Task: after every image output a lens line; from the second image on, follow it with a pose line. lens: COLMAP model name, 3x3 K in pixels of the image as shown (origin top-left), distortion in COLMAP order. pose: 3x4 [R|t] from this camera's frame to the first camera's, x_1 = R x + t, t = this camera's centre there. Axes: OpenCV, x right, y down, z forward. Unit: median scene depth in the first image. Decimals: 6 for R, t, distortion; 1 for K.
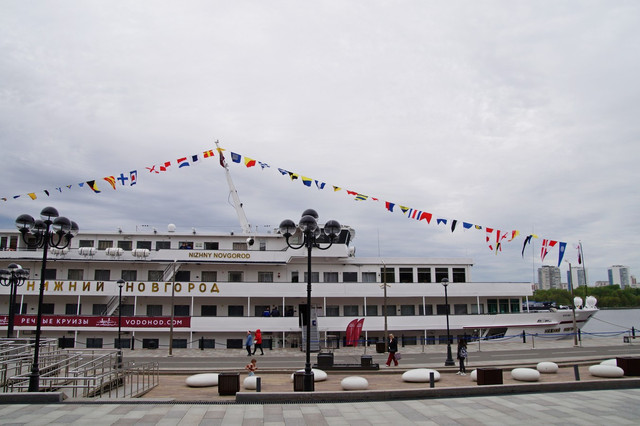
lens RADIAL K [[568.1, 0, 318.8], [0, 568.1, 226.7], [0, 0, 1]] dist [-0.151206, 0.180316]
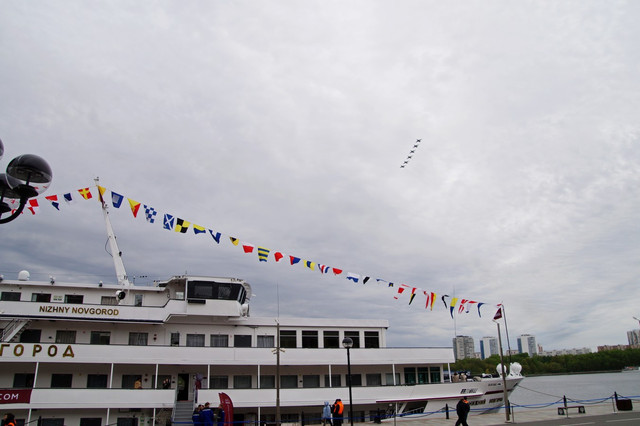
lens RADIAL K [[516.0, 0, 327.9], [0, 516.0, 222.6], [0, 0, 1]] dist [-0.157375, 0.123413]
pose [[0.989260, 0.032020, 0.142614, 0.066836], [-0.009392, 0.987619, -0.156587, 0.033255], [-0.145862, 0.153566, 0.977314, 0.221095]]
